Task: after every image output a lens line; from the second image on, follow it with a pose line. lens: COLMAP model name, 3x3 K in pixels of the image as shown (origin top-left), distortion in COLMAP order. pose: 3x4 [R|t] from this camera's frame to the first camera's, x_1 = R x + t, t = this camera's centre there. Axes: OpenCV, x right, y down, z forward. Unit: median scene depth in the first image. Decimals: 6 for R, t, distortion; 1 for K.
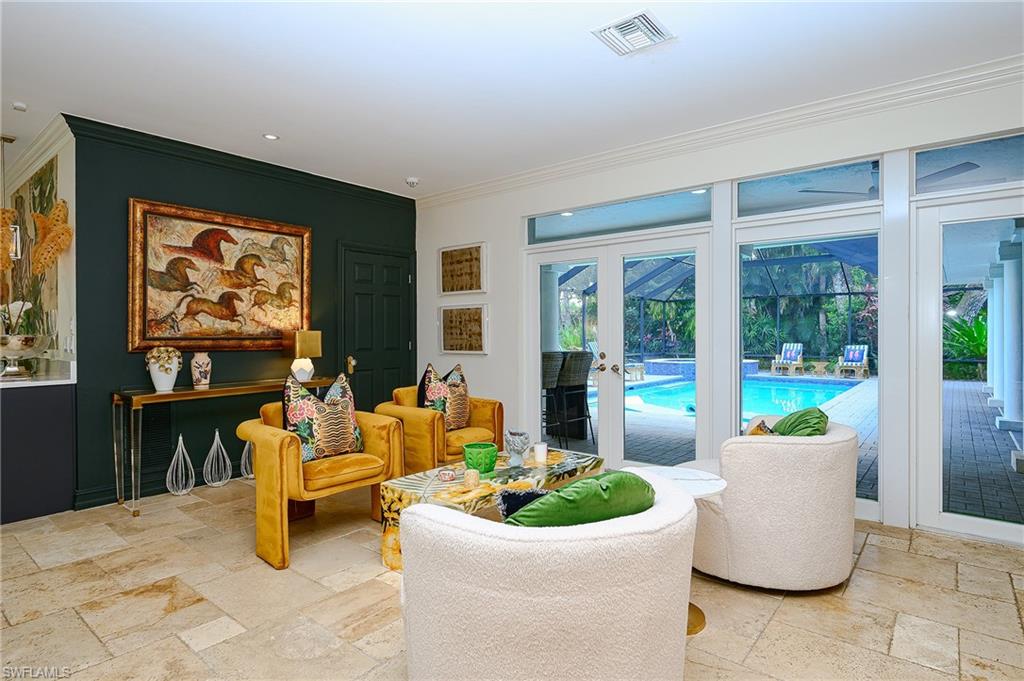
lens RADIAL K [[527.7, 0, 515.4], [0, 527.7, 340.1], [0, 0, 1]] dist [-0.001275, -0.002036]
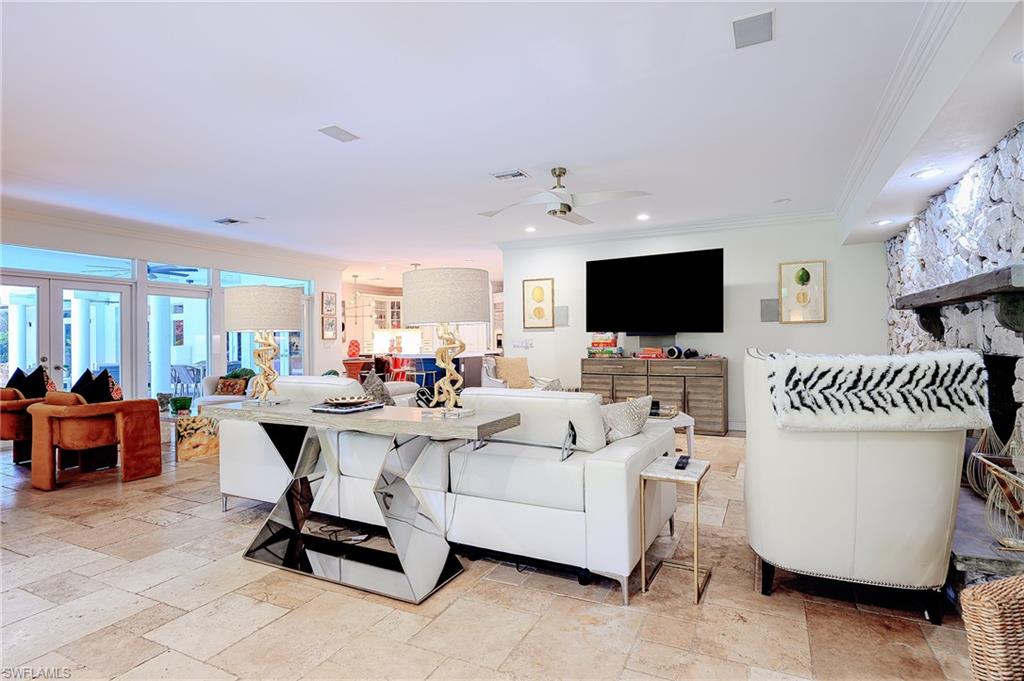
lens RADIAL K [[527.7, 0, 512.7], [0, 527.7, 338.5], [0, 0, 1]] dist [-0.001275, -0.002036]
pose [[-0.229472, 0.009739, 0.973266, -2.432192], [0.014469, 0.999874, -0.006594, 0.010878], [-0.973208, 0.012569, -0.229584, 0.258963]]
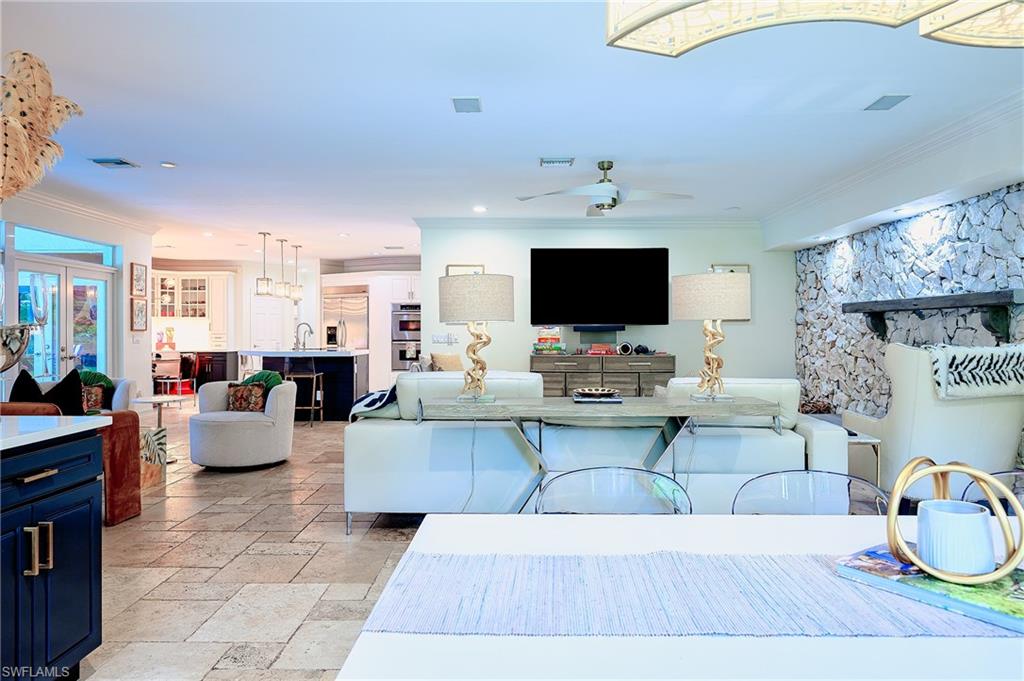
lens RADIAL K [[675.8, 0, 514.7], [0, 675.8, 334.7], [0, 0, 1]] dist [0.001315, 0.001333]
pose [[-0.629046, 0.003854, 0.777358, -2.305471], [0.004993, 0.999987, -0.000918, 0.006585], [-0.777352, 0.003304, -0.629058, 1.329836]]
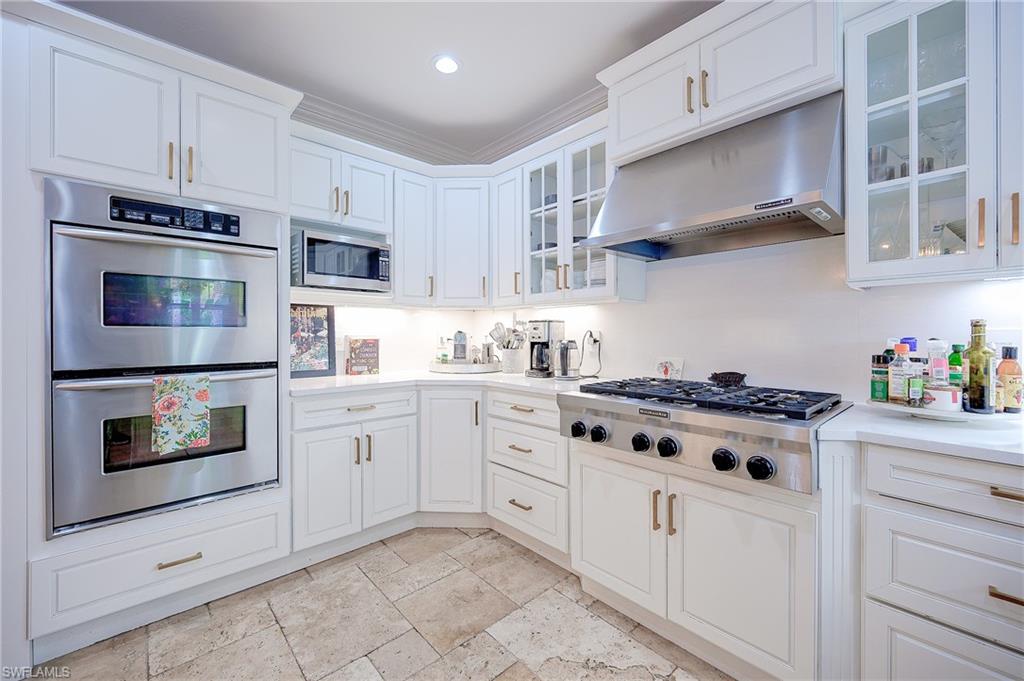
lens RADIAL K [[417.4, 0, 528.6], [0, 417.4, 331.3], [0, 0, 1]] dist [0.002021, -0.000087]
pose [[-0.992862, 0.000496, 0.119270, 1.250776], [0.000917, 0.999994, 0.003477, -0.019968], [-0.119267, 0.003562, -0.992856, -0.525793]]
